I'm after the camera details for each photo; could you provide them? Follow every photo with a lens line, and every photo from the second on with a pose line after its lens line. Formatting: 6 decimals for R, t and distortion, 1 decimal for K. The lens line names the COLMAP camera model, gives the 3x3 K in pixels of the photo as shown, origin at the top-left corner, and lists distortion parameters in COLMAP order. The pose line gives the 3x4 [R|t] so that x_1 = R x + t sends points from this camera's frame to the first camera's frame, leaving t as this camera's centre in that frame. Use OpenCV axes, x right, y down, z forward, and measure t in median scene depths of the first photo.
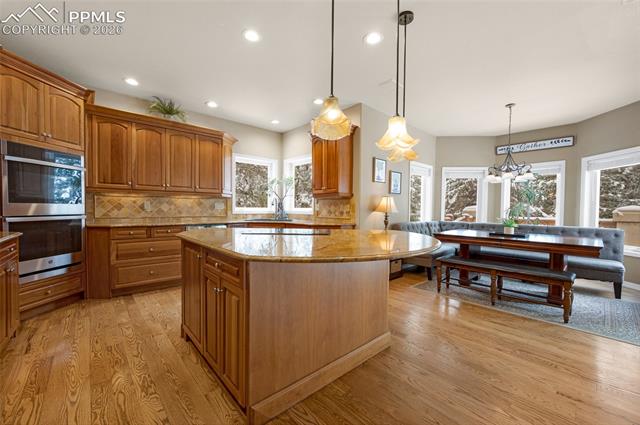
lens RADIAL K [[254.1, 0, 321.2], [0, 254.1, 215.0], [0, 0, 1]] dist [-0.002418, -0.000319]
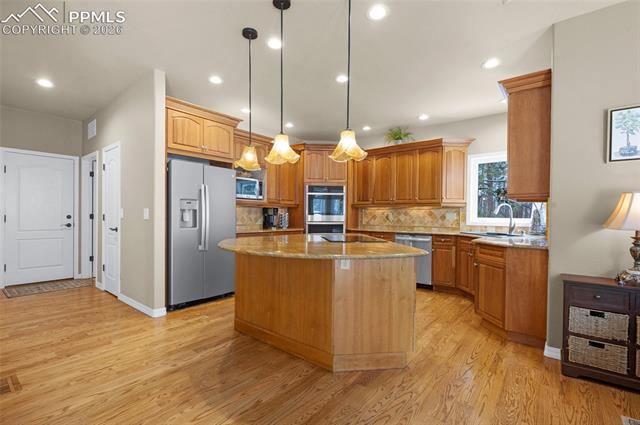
lens RADIAL K [[292.4, 0, 321.4], [0, 292.4, 218.7], [0, 0, 1]] dist [0.020309, 0.000039]
pose [[0.165630, 0.004314, -0.986179, 0.689502], [-0.032571, 0.999469, -0.001099, -0.011668], [0.985650, 0.032303, 0.165683, 0.425157]]
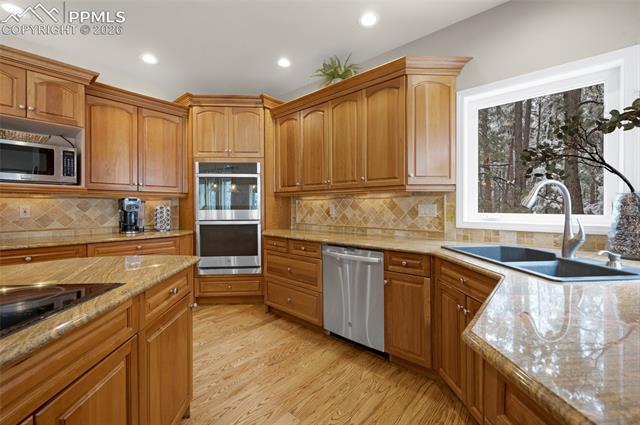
lens RADIAL K [[254.1, 0, 320.0], [0, 254.1, 208.4], [0, 0, 1]] dist [-0.002418, -0.000319]
pose [[0.121067, -0.005030, -0.992632, 0.080818], [-0.023511, 0.999692, -0.007933, -0.035854], [0.992366, 0.024298, 0.120912, 0.871928]]
